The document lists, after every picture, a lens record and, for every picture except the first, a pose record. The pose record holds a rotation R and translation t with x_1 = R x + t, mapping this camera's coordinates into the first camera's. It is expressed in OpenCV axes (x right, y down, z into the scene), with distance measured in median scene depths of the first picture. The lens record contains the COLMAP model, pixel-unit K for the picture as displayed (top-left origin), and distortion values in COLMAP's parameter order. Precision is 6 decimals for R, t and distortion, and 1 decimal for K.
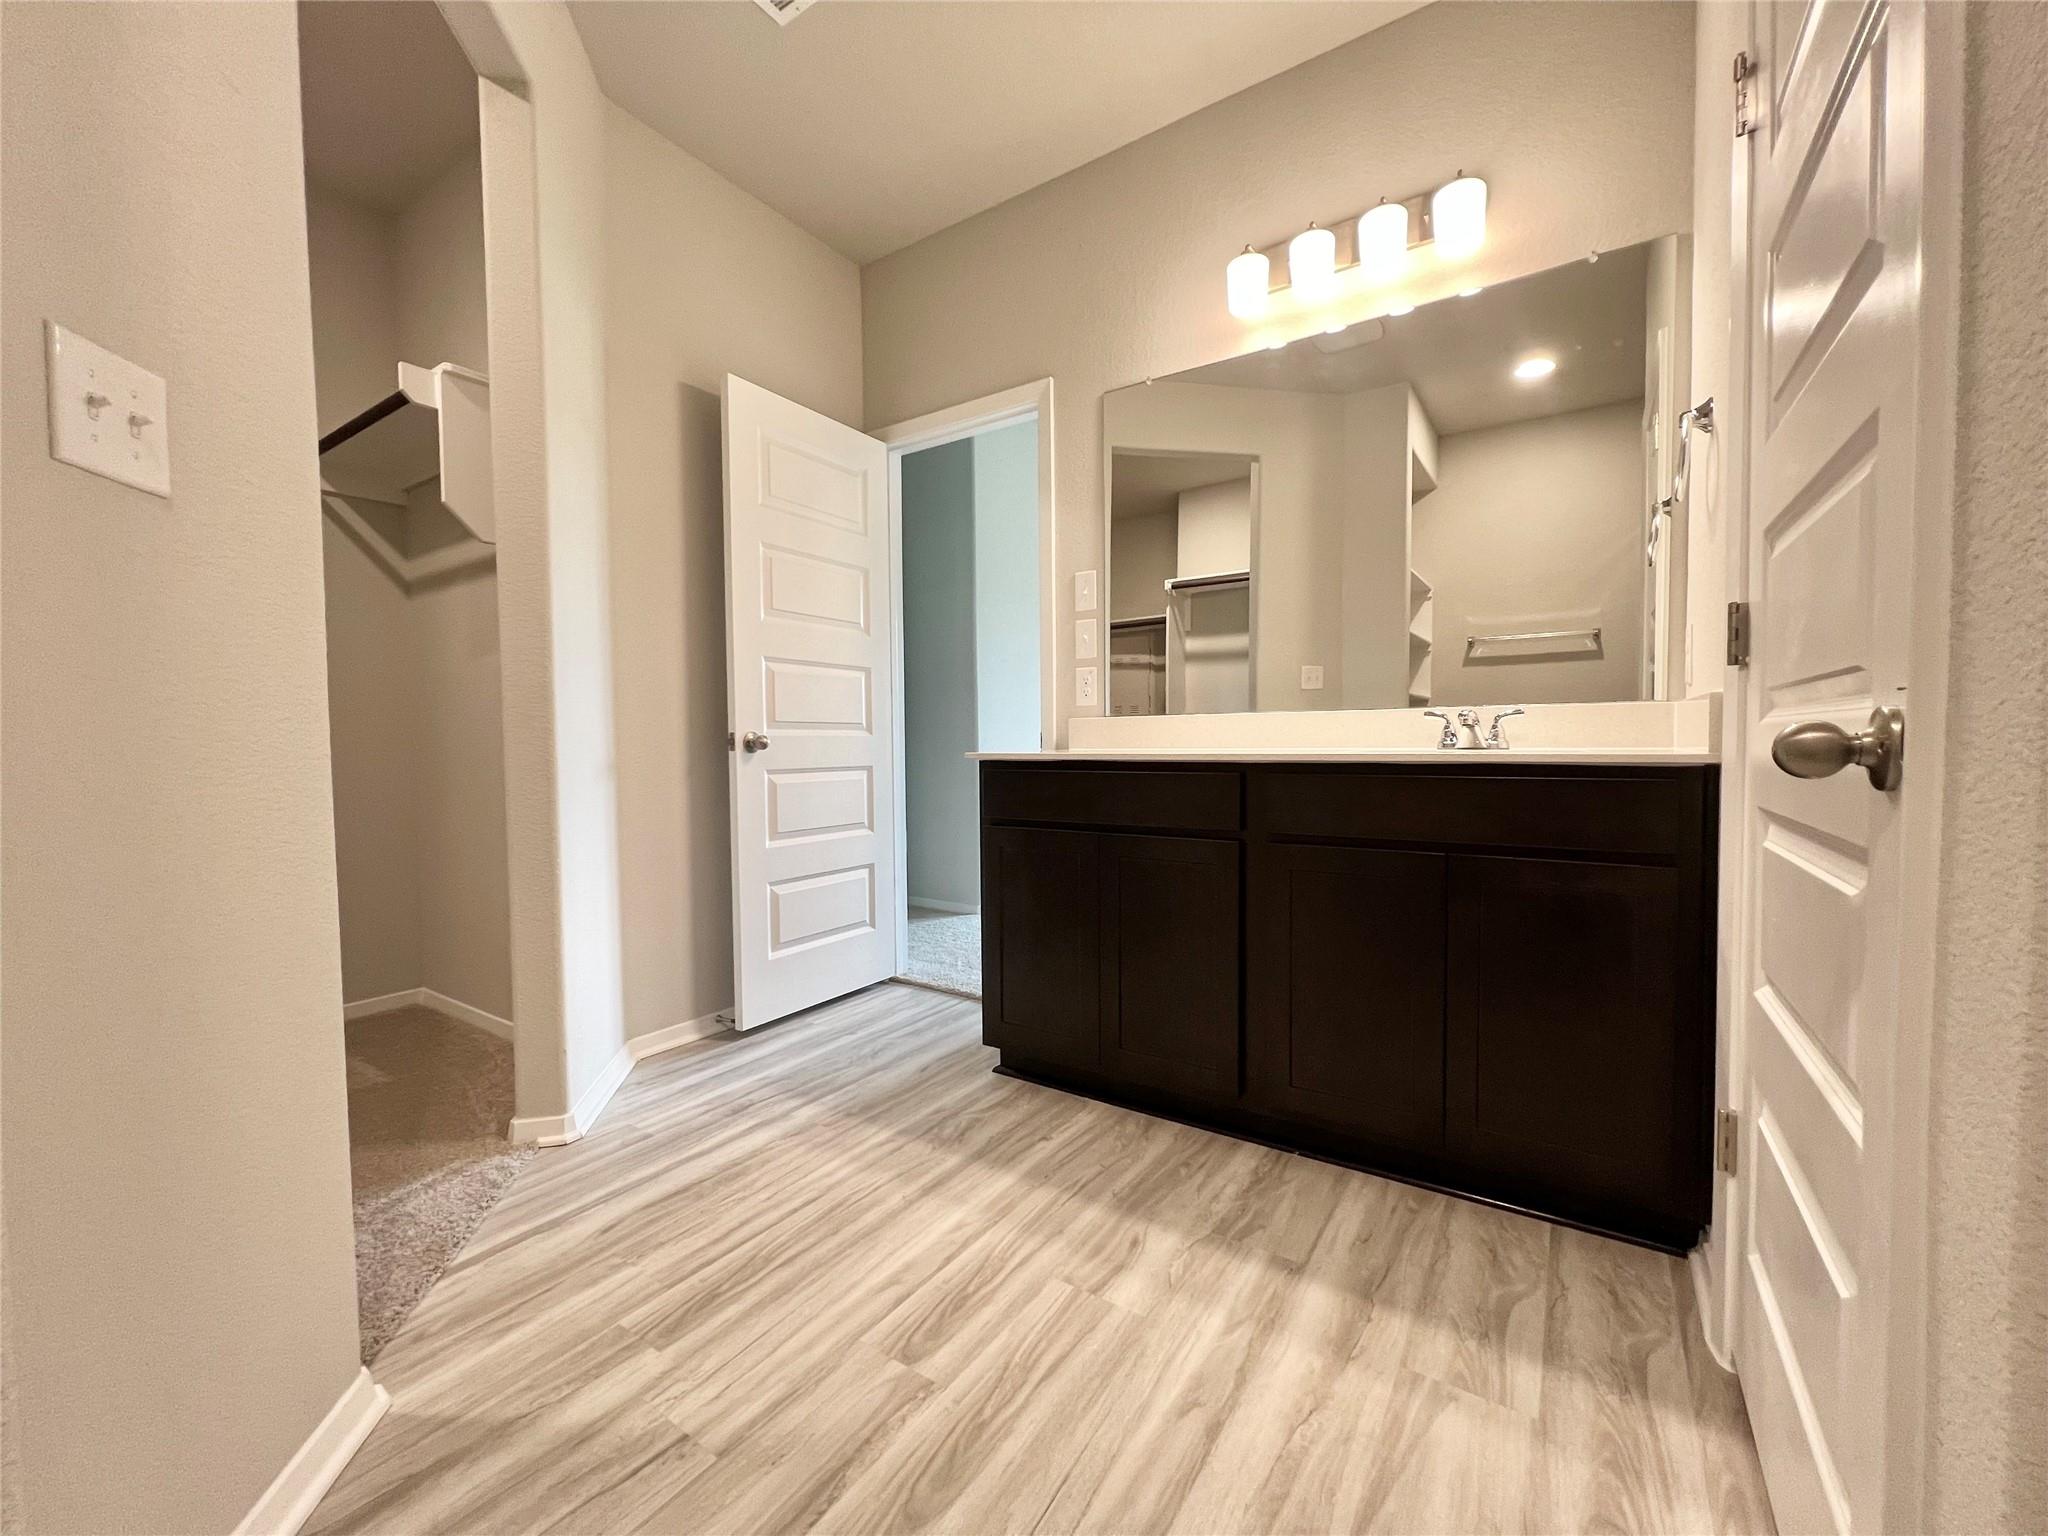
lens RADIAL K [[817.4, 0, 1026.1], [0, 817.4, 771.4], [0, 0, 1]] dist [-0.001637, 0.000769]
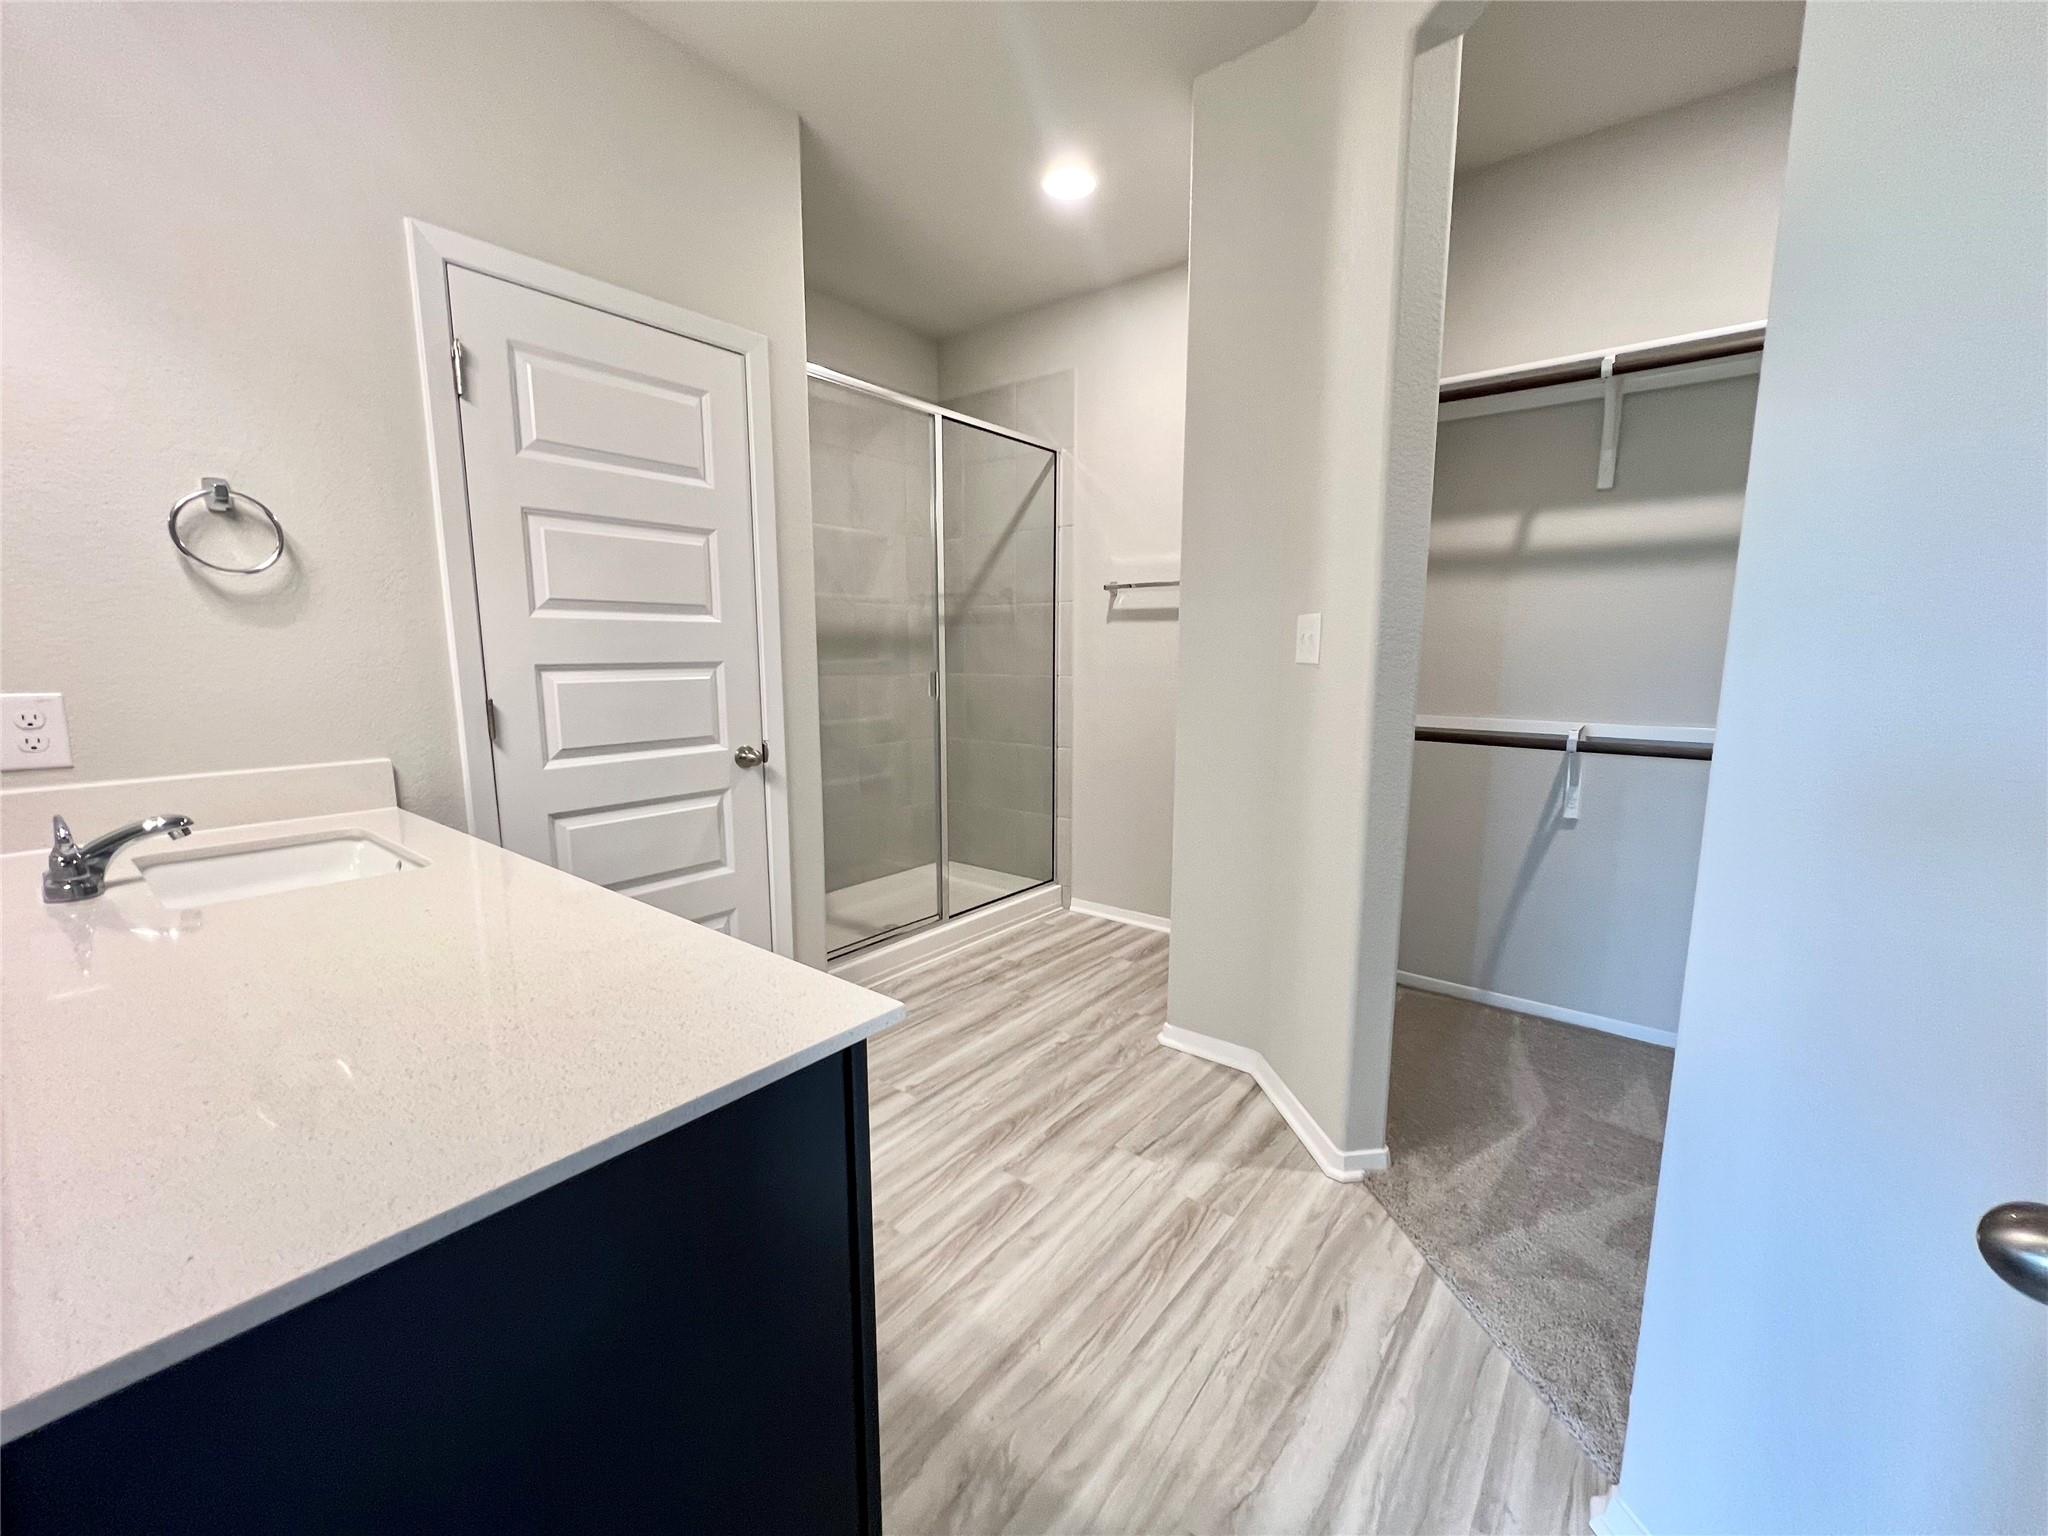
lens RADIAL K [[837.1, 0, 1024.0], [0, 837.1, 768.0], [0, 0, 1]] dist [-0.001518, 0.000079]
pose [[-0.996564, -0.004475, 0.082708, -0.243214], [0.010775, 0.983050, 0.183018, -0.293405], [-0.082125, 0.183281, -0.979624, 2.086907]]
